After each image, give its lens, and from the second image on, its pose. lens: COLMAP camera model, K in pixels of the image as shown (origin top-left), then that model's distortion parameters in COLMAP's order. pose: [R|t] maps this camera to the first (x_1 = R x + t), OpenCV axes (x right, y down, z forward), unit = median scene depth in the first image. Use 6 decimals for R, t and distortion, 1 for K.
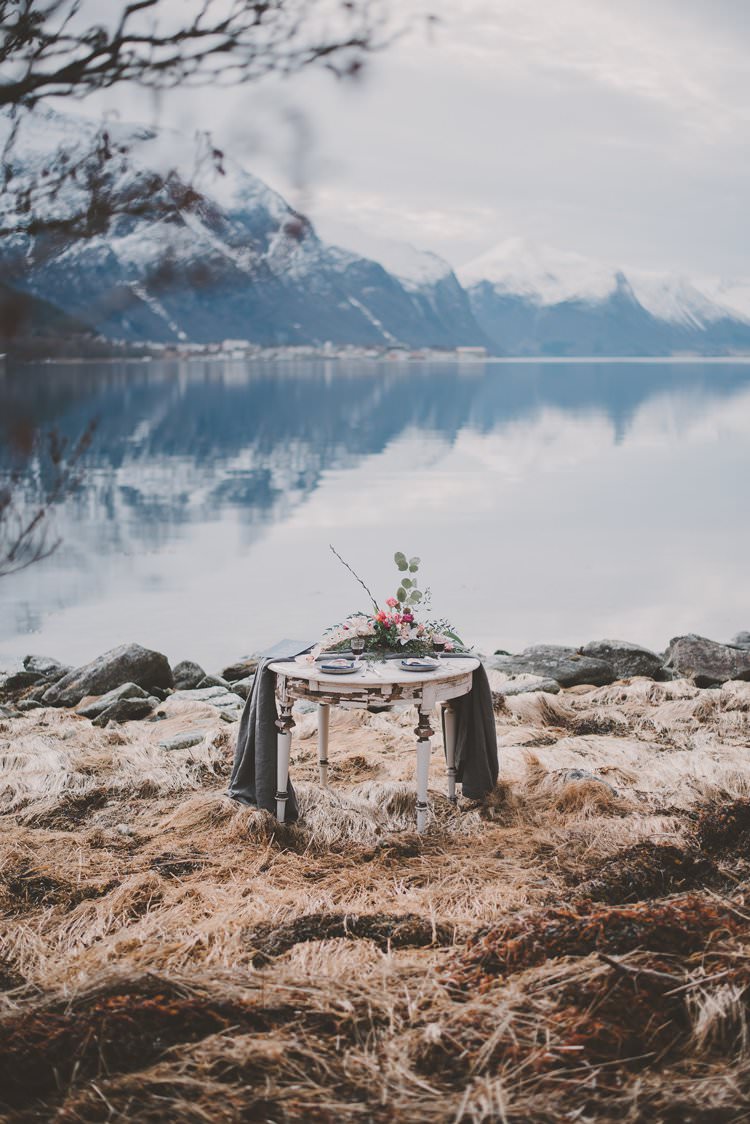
lens RADIAL K [[1737.3, 0, 374.2], [0, 1737.3, 564.4], [0, 0, 1]] dist [-0.119252, 0.028858]
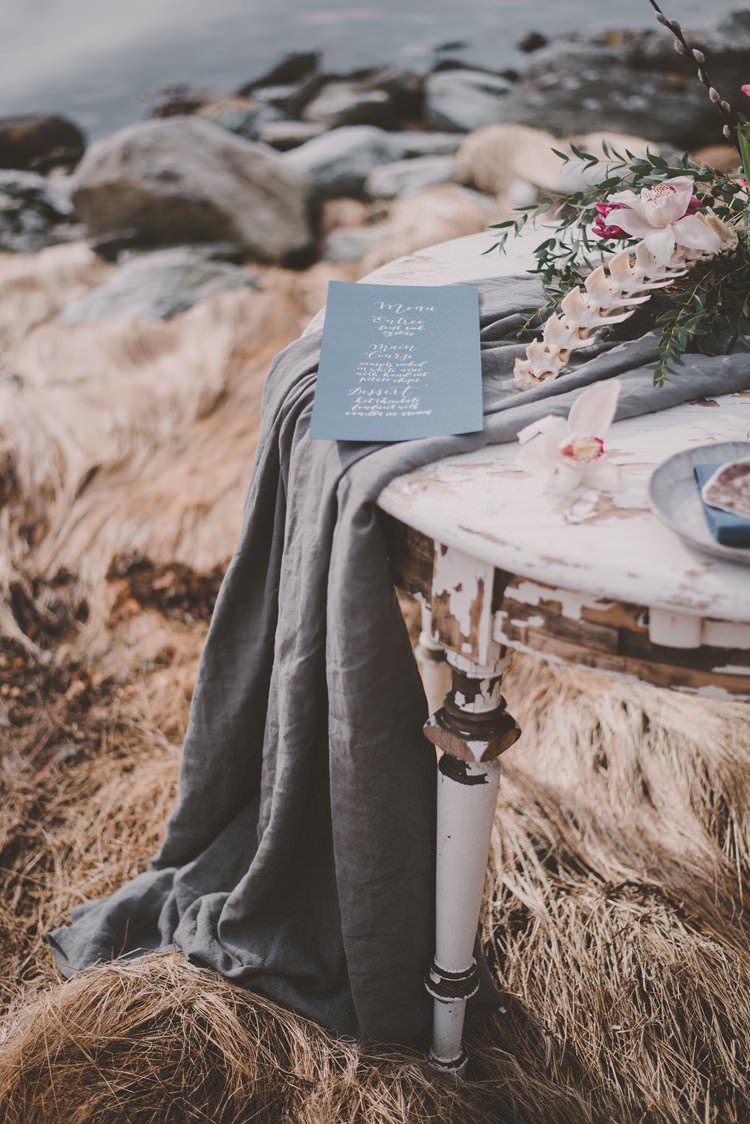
lens RADIAL K [[1655.2, 0, 374.8], [0, 1655.2, 562.3], [0, 0, 1]] dist [-0.123773, -0.015382]
pose [[0.967770, -0.143930, 0.206652, -0.103953], [0.049895, 0.913903, 0.402855, -0.014412], [-0.246843, -0.379560, 0.891629, 0.820175]]
